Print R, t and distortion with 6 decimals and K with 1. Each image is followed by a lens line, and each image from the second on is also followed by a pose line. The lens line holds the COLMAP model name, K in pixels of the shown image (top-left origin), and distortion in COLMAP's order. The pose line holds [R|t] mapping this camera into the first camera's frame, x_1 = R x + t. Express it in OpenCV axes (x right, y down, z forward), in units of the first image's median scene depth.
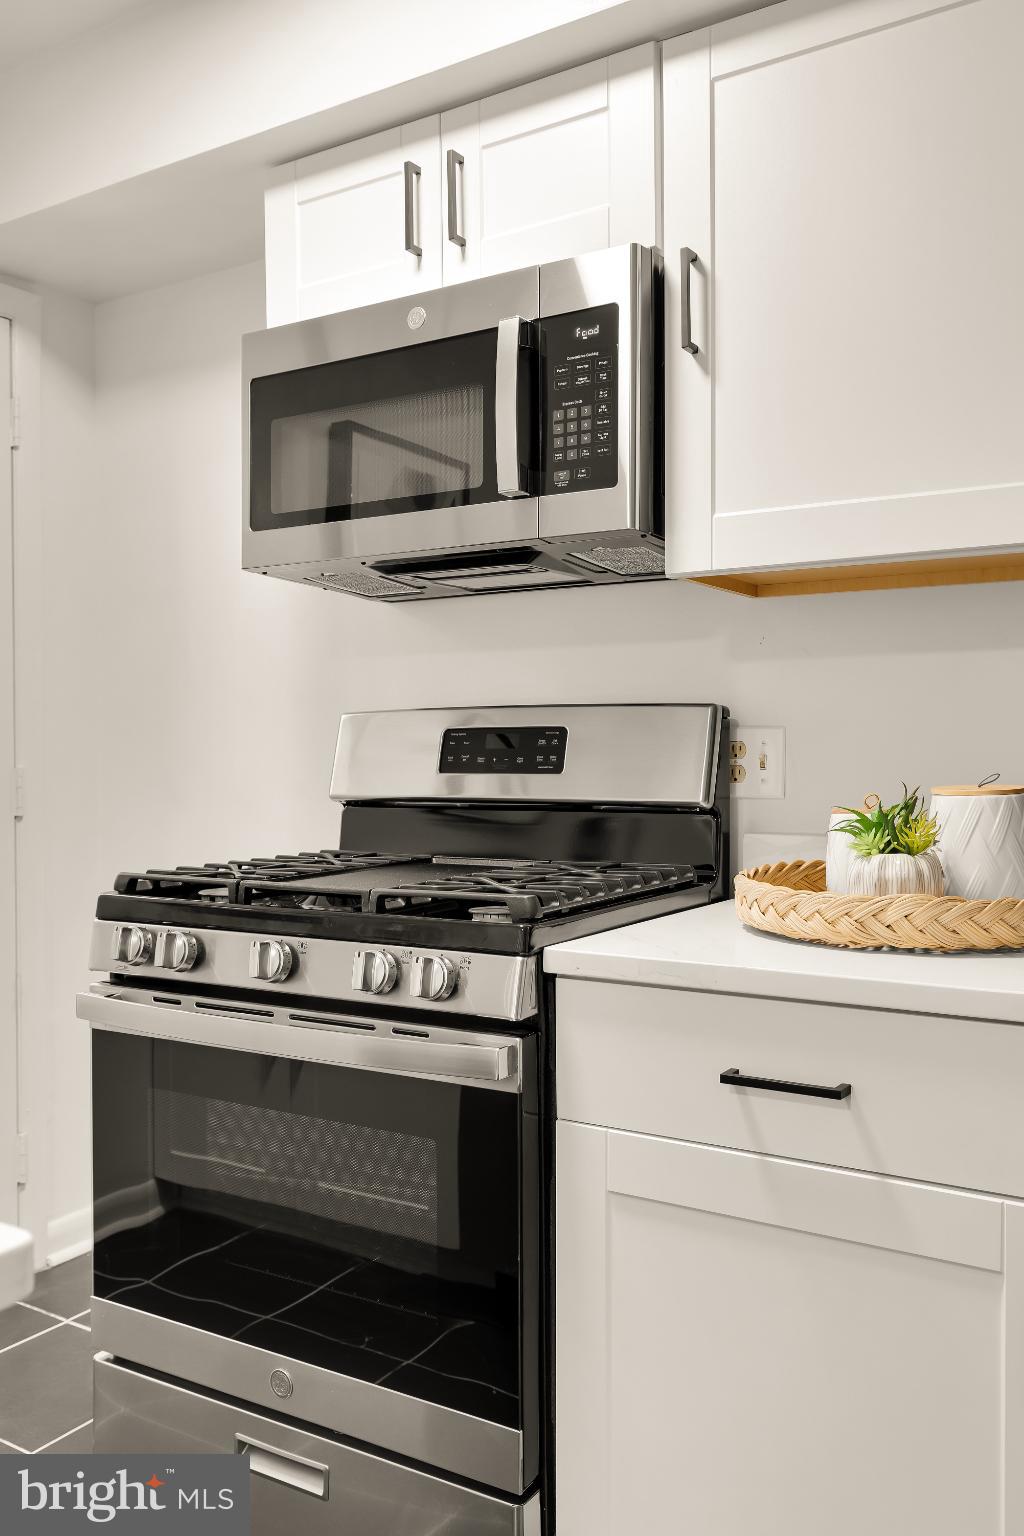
lens RADIAL K [[1351.4, 0, 512.0], [0, 1351.4, 768.0], [0, 0, 1]] dist [0.007017, 0.005494]
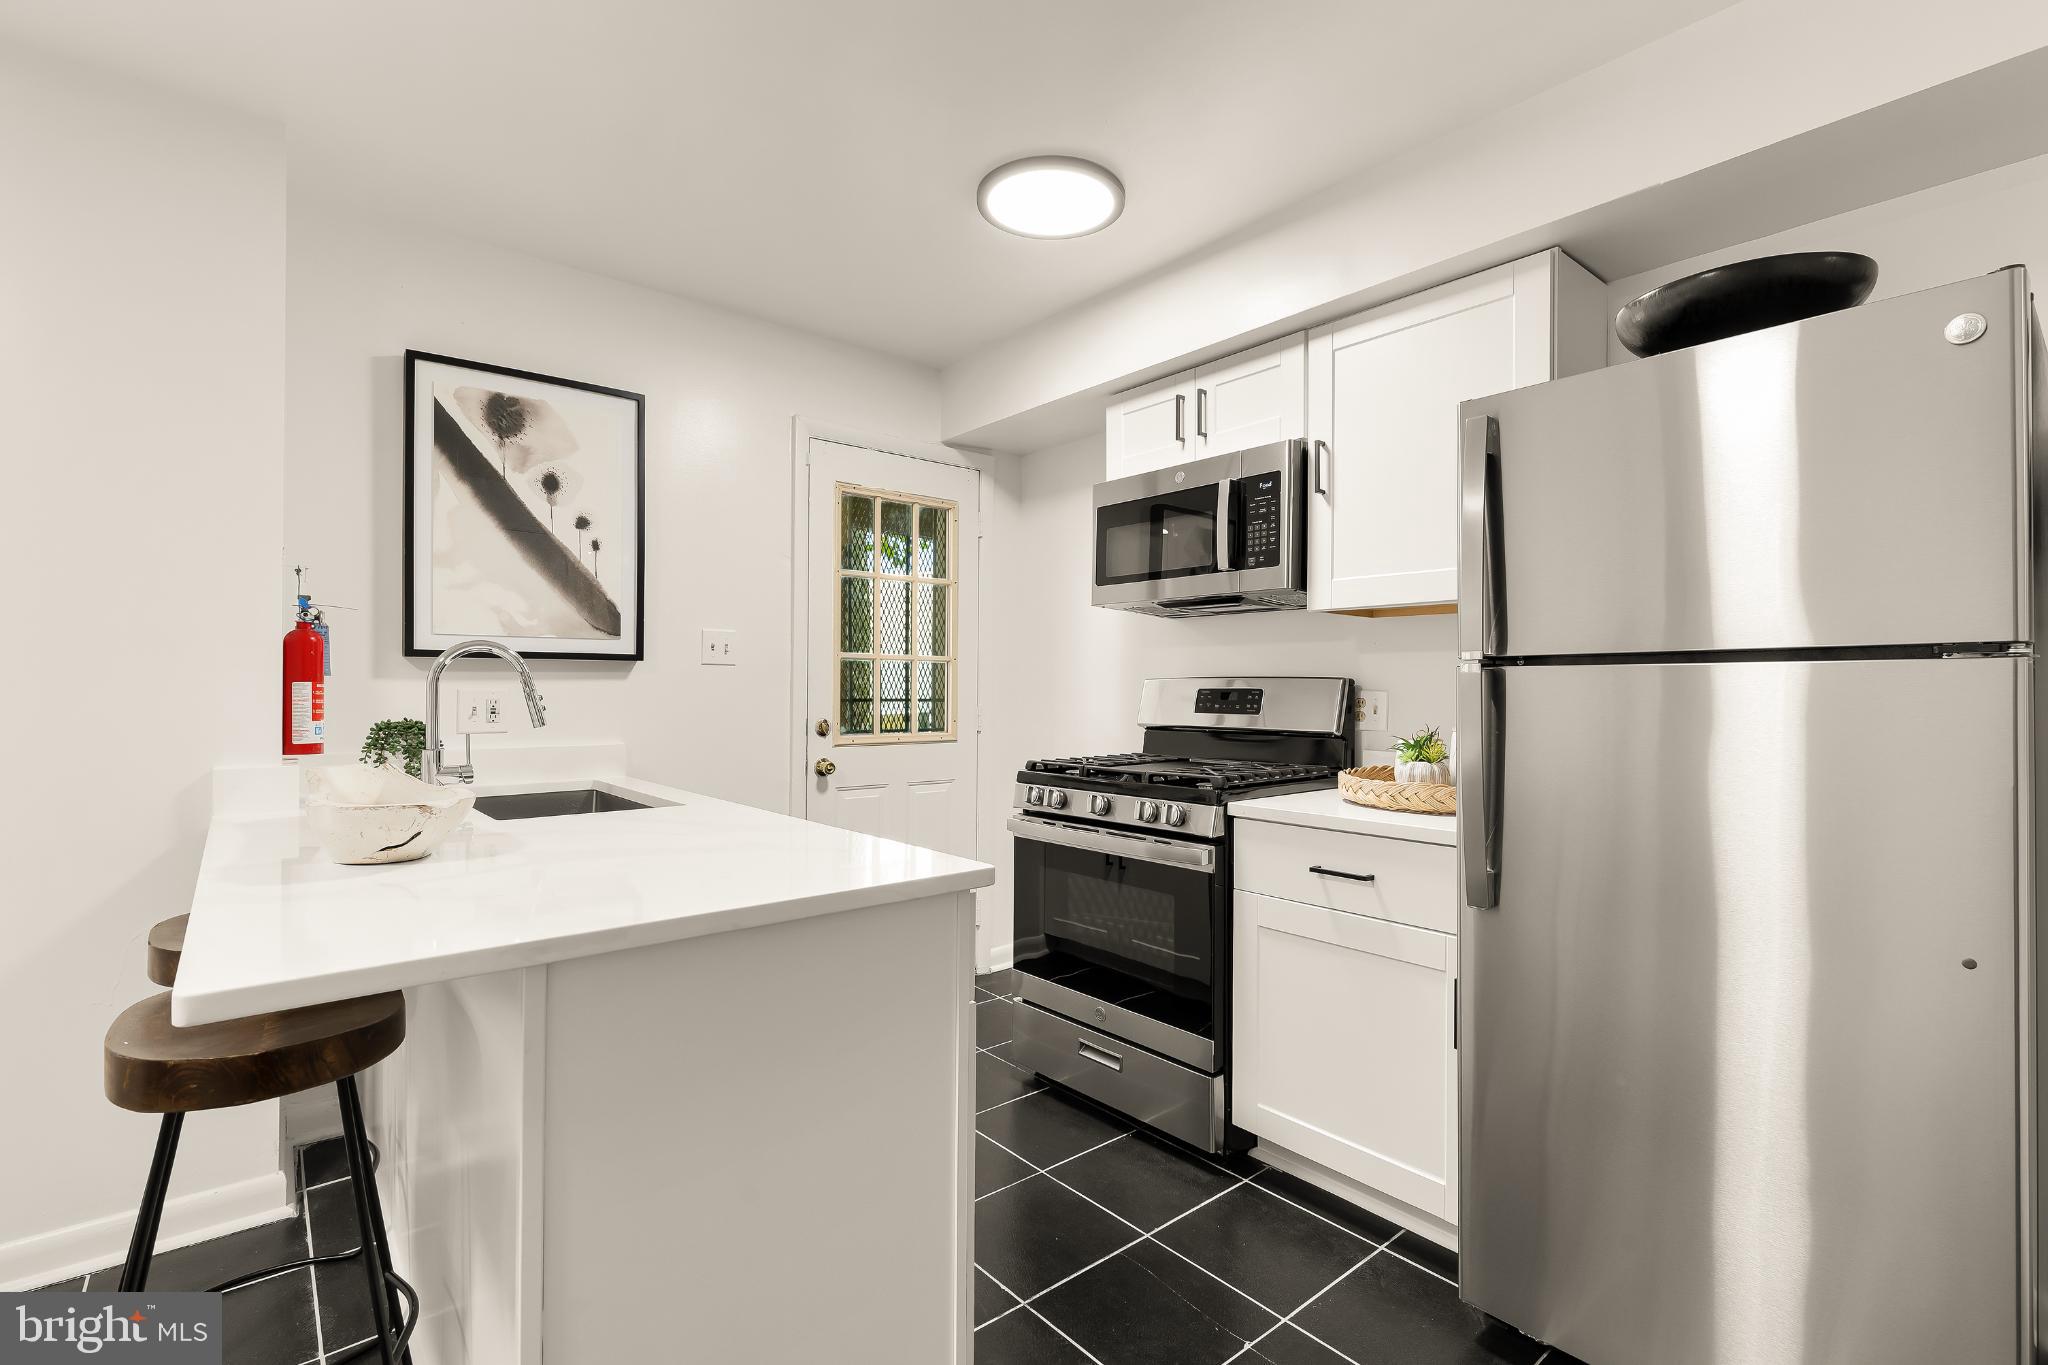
lens RADIAL K [[912.0, 0, 1024.0], [0, 912.0, 682.5], [0, 0, 1]] dist [0.003048, 0.000772]
pose [[0.956545, 0.007912, -0.291478, 0.106617], [-0.014169, 0.999712, -0.019361, -0.012695], [0.291241, 0.022649, 0.956381, -0.327753]]
